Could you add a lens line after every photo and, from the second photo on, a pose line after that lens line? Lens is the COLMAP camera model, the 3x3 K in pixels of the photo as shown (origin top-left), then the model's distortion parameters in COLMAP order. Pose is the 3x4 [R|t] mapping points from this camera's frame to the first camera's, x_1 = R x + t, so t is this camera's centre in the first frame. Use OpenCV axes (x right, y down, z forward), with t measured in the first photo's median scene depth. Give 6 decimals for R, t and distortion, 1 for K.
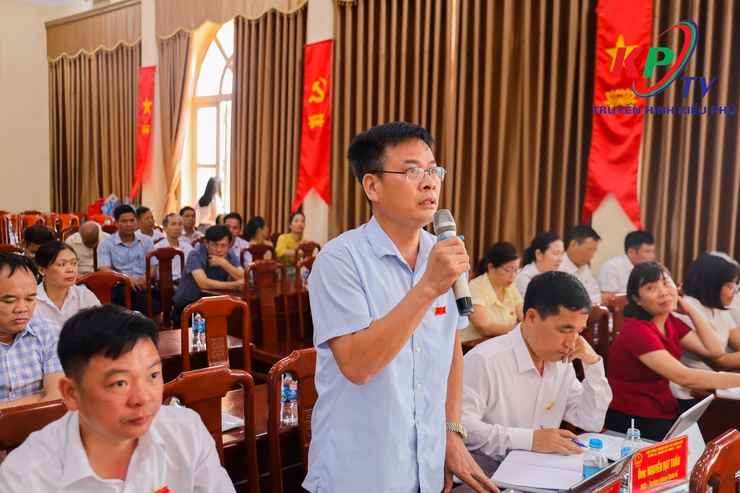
lens RADIAL K [[819.0, 0, 371.4], [0, 819.0, 251.4], [0, 0, 1]] dist [-0.001911, 0.000000]
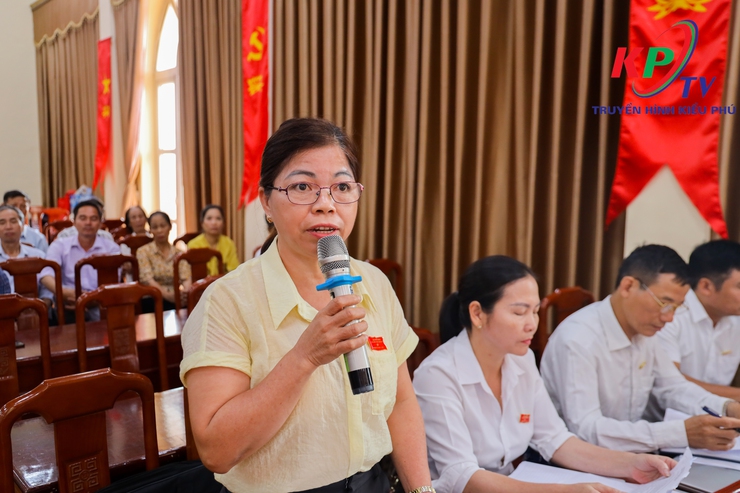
lens RADIAL K [[661.6, 0, 367.7], [0, 661.6, 243.7], [0, 0, 1]] dist [-0.014423, -0.009306]
pose [[0.991950, 0.000387, -0.126628, 0.099561], [0.001501, 0.999889, 0.014815, -0.017982], [0.126620, -0.014885, 0.991840, 0.350503]]
